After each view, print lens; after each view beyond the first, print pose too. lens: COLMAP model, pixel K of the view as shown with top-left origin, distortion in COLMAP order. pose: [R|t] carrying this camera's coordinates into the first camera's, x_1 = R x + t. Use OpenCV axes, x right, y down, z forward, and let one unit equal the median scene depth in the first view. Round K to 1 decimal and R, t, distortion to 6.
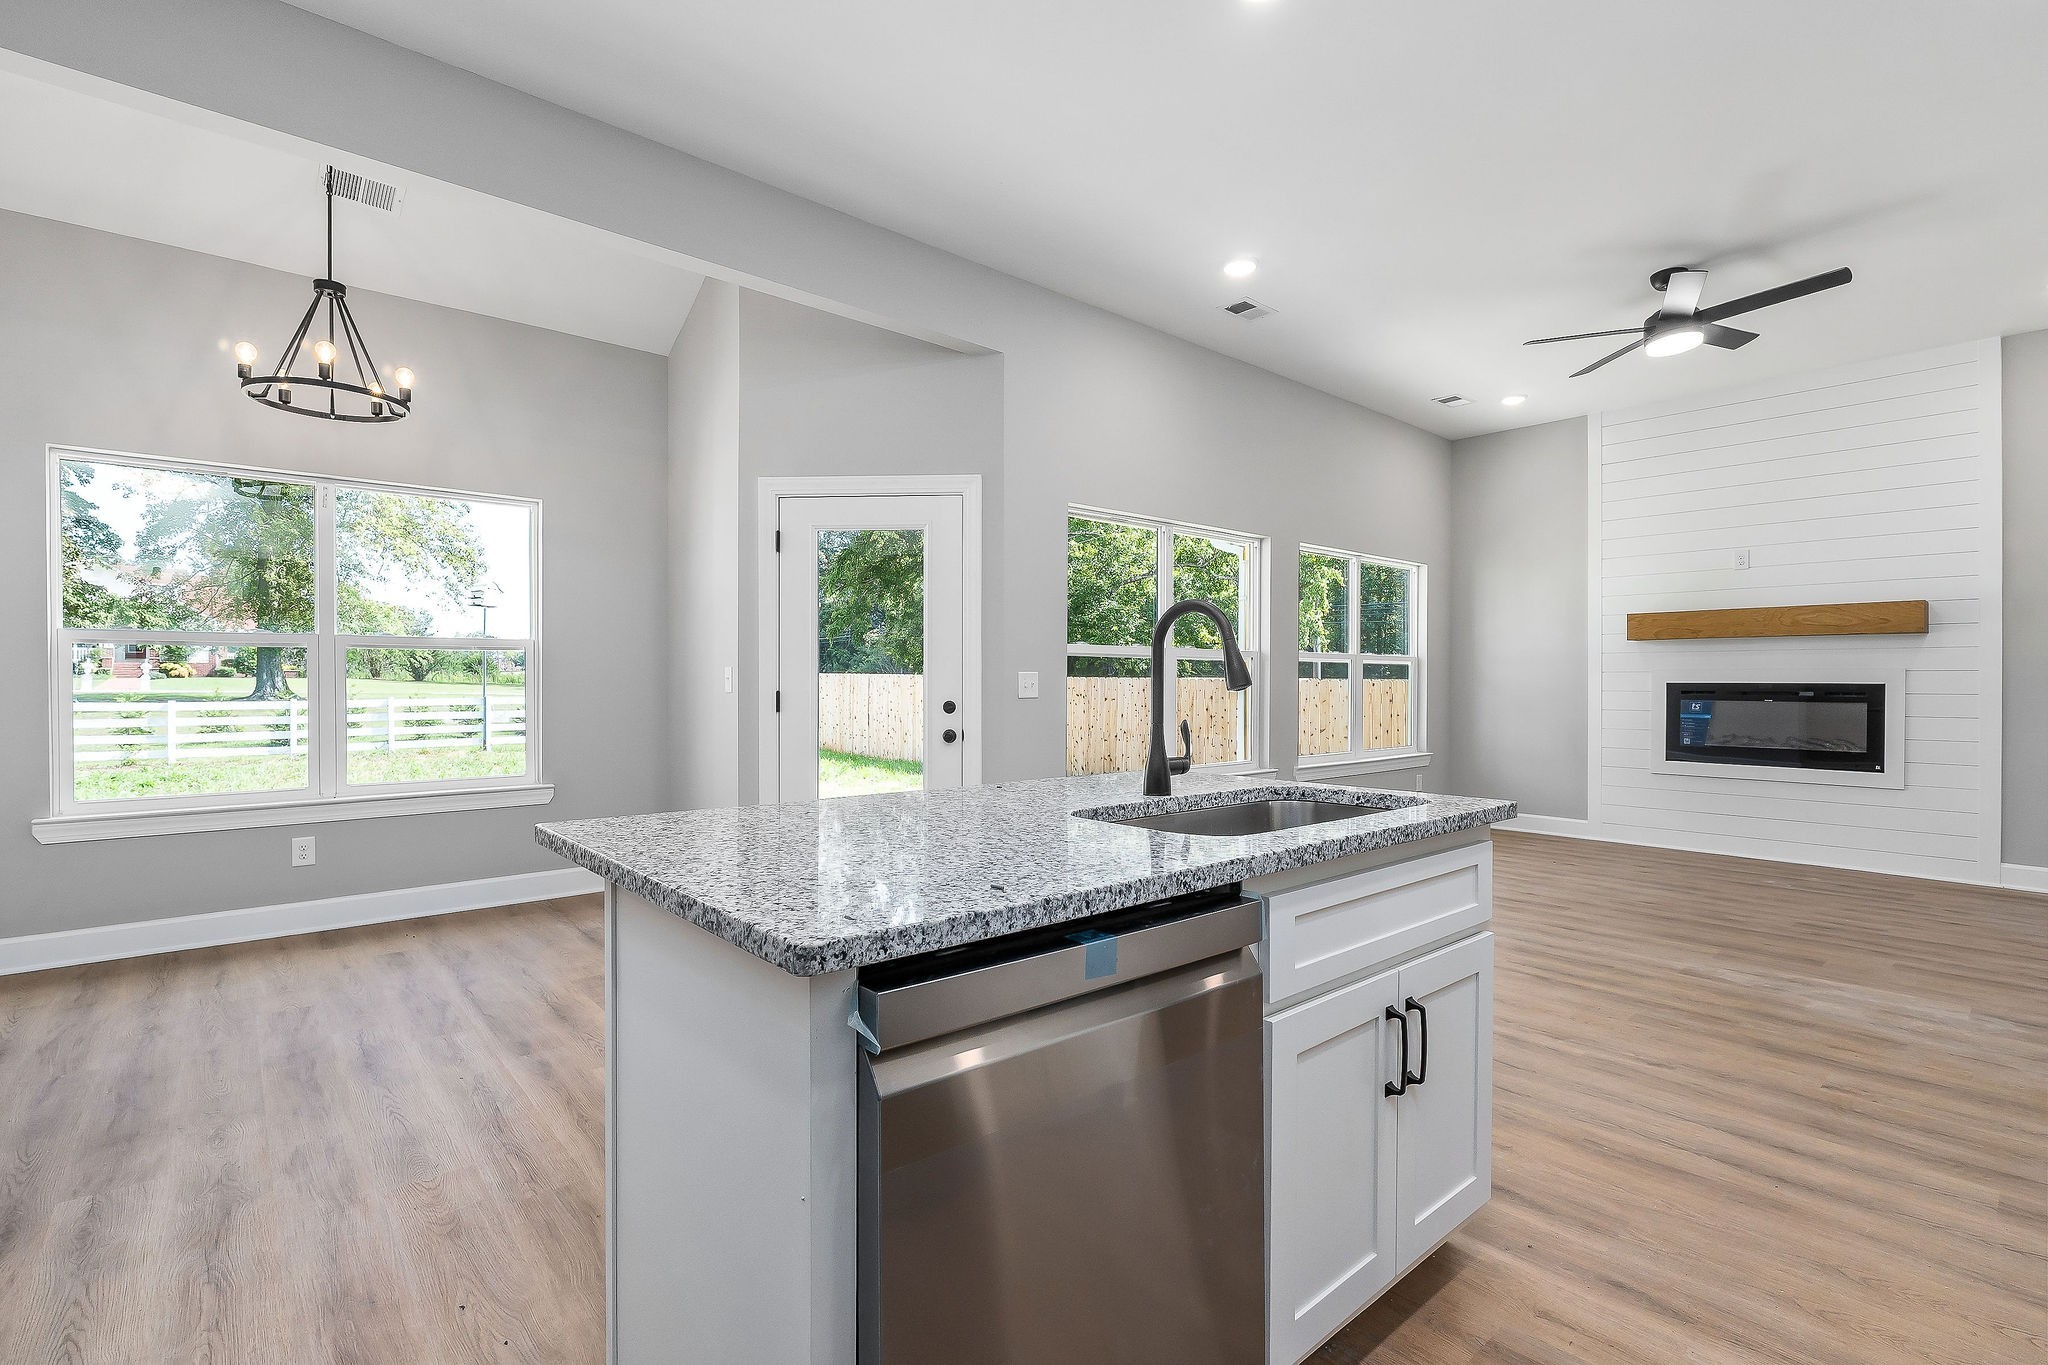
lens RADIAL K [[924.6, 0, 1017.4], [0, 924.6, 688.7], [0, 0, 1]] dist [-0.006139, -0.001091]
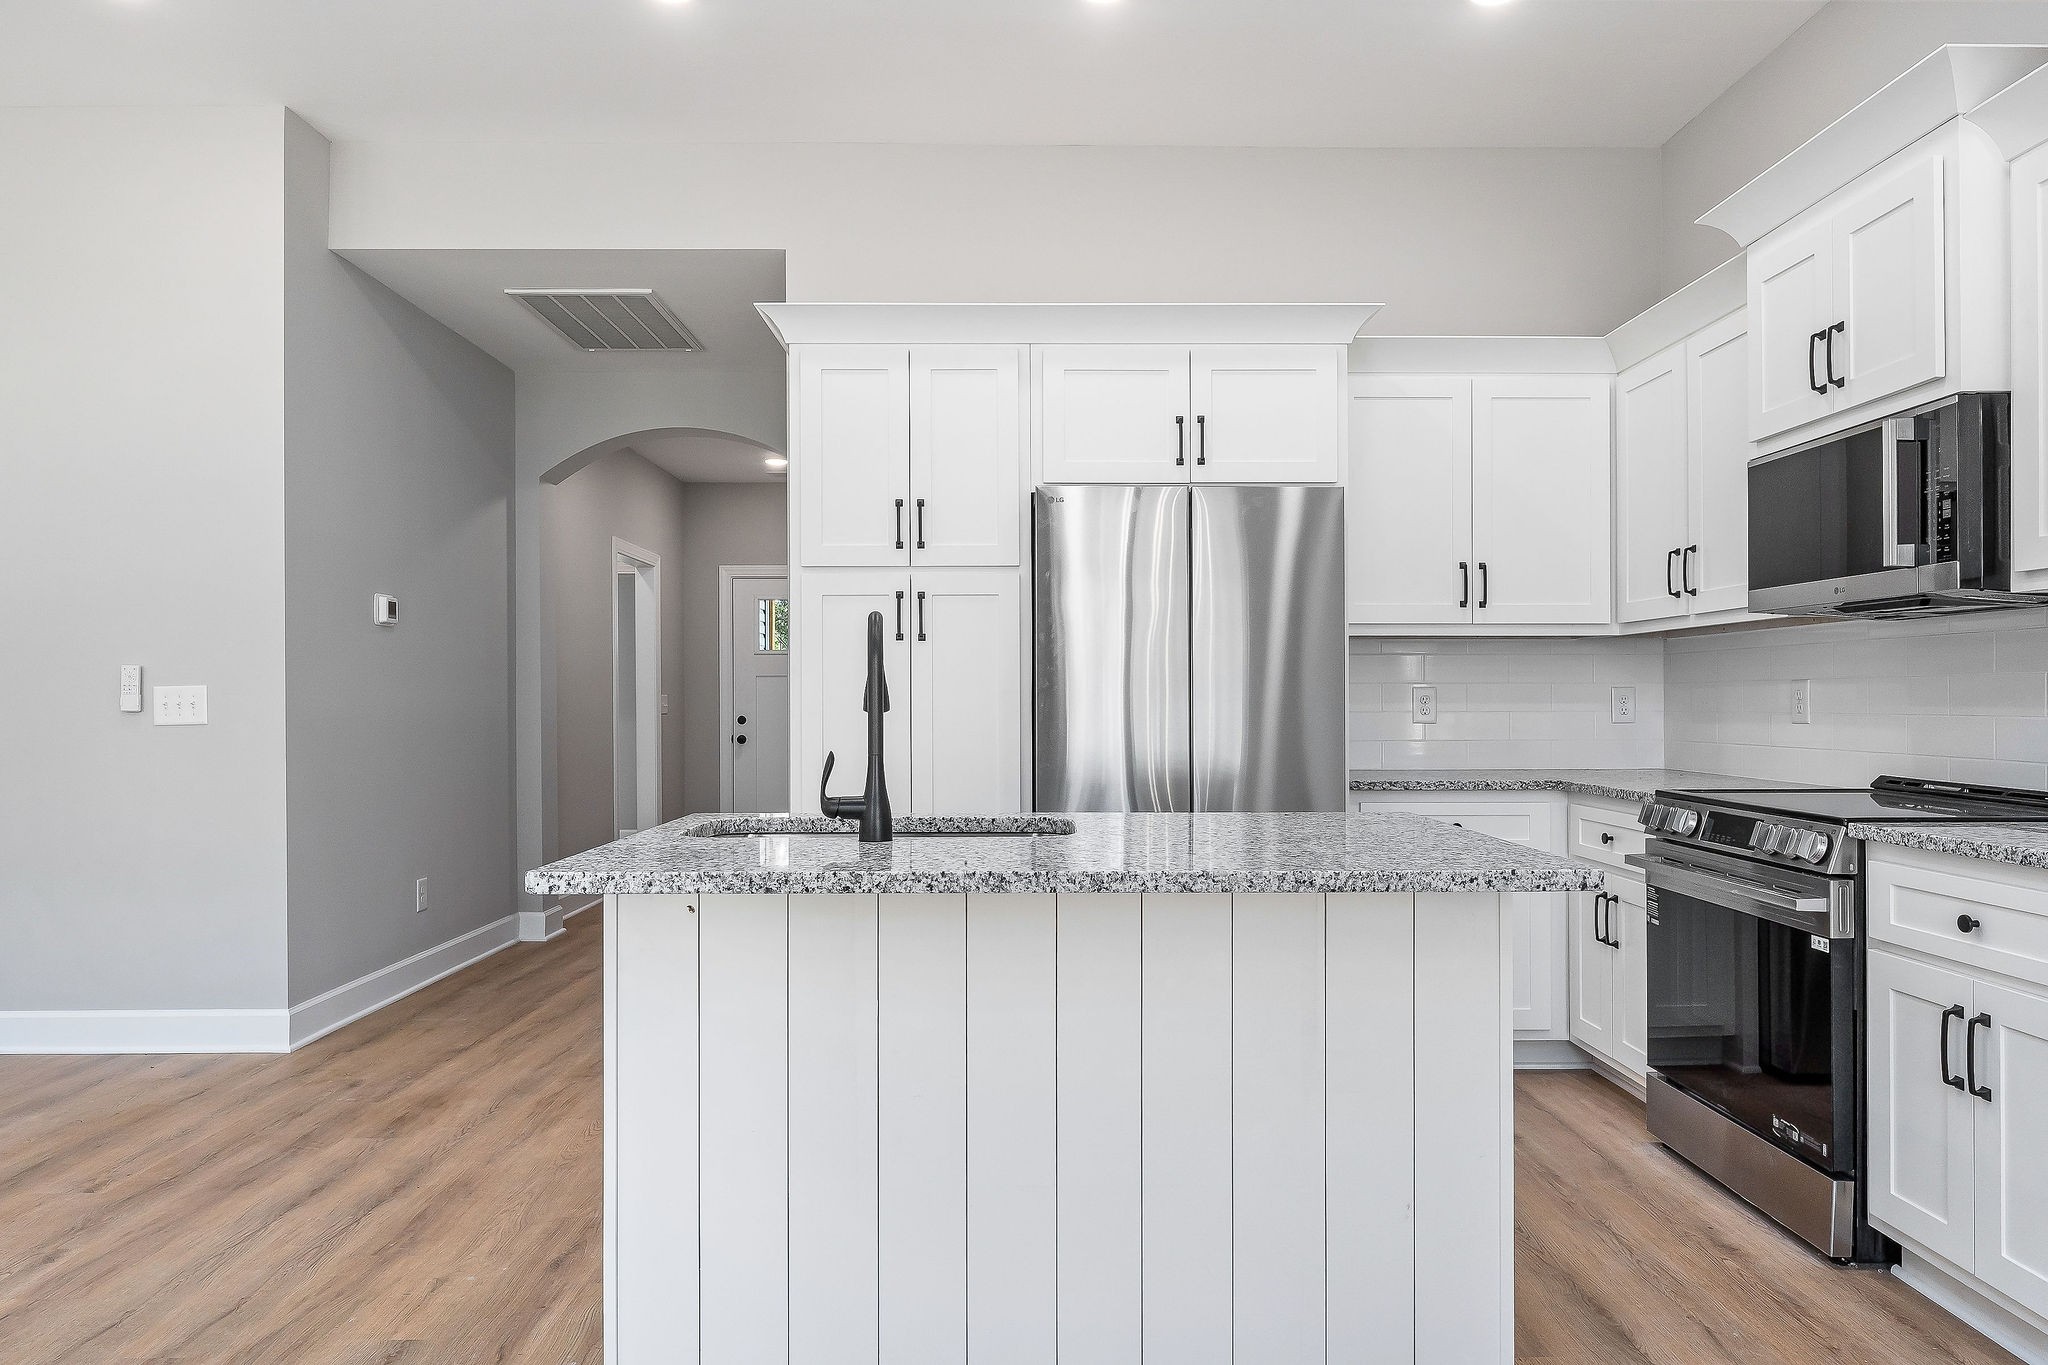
lens RADIAL K [[1301.0, 0, 1014.3], [0, 1301.0, 677.2], [0, 0, 1]] dist [-0.049929, -0.003101]
pose [[-0.764946, 0.013818, 0.643946, -0.296671], [0.011660, 0.999903, -0.007605, -0.012355], [-0.643989, 0.001691, -0.765033, 0.759370]]
